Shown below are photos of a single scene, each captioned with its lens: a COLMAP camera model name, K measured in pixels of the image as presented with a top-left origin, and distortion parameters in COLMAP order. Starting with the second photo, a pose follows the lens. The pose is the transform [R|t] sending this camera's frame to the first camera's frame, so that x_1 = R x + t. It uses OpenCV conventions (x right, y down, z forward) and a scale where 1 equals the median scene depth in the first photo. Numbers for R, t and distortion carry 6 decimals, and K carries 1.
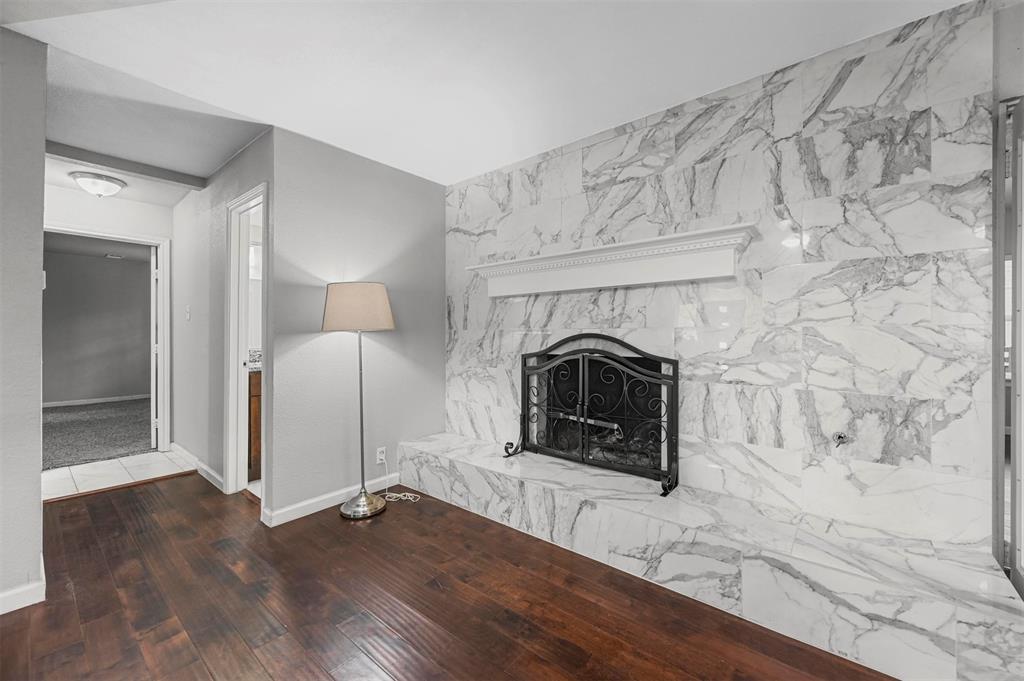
lens RADIAL K [[404.2, 0, 519.3], [0, 404.2, 334.1], [0, 0, 1]] dist [-0.002106, 0.000636]
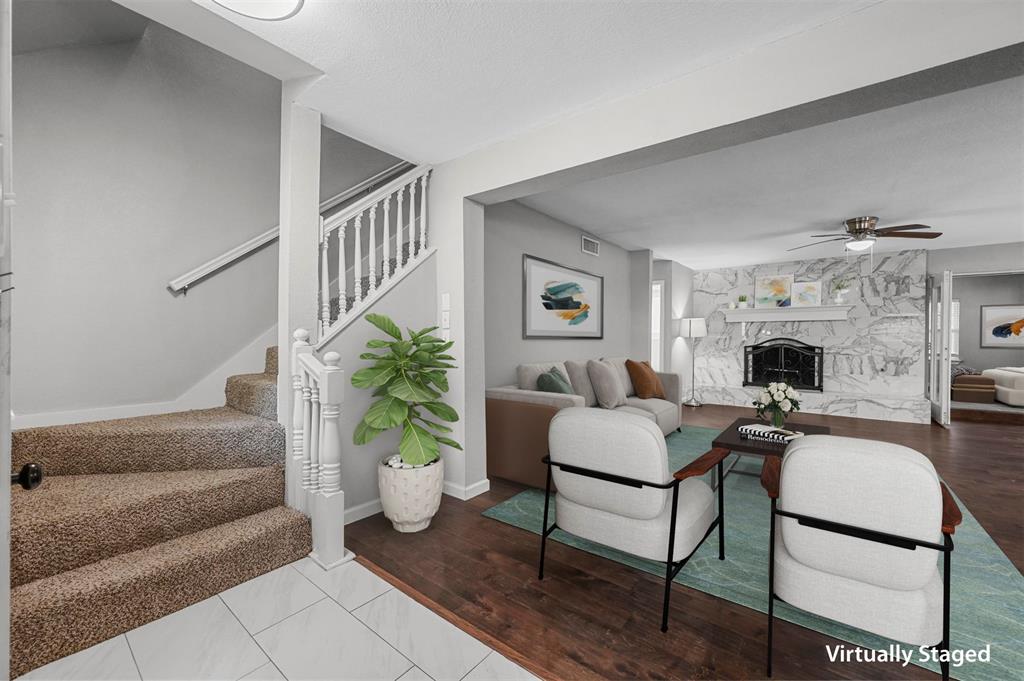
lens RADIAL K [[404.2, 0, 513.3], [0, 404.2, 339.4], [0, 0, 1]] dist [-0.002106, 0.000636]
pose [[0.999670, 0.003869, 0.025390, -1.879043], [-0.004116, 0.999945, 0.009678, -0.011692], [-0.025351, -0.009779, 0.999631, -1.813272]]
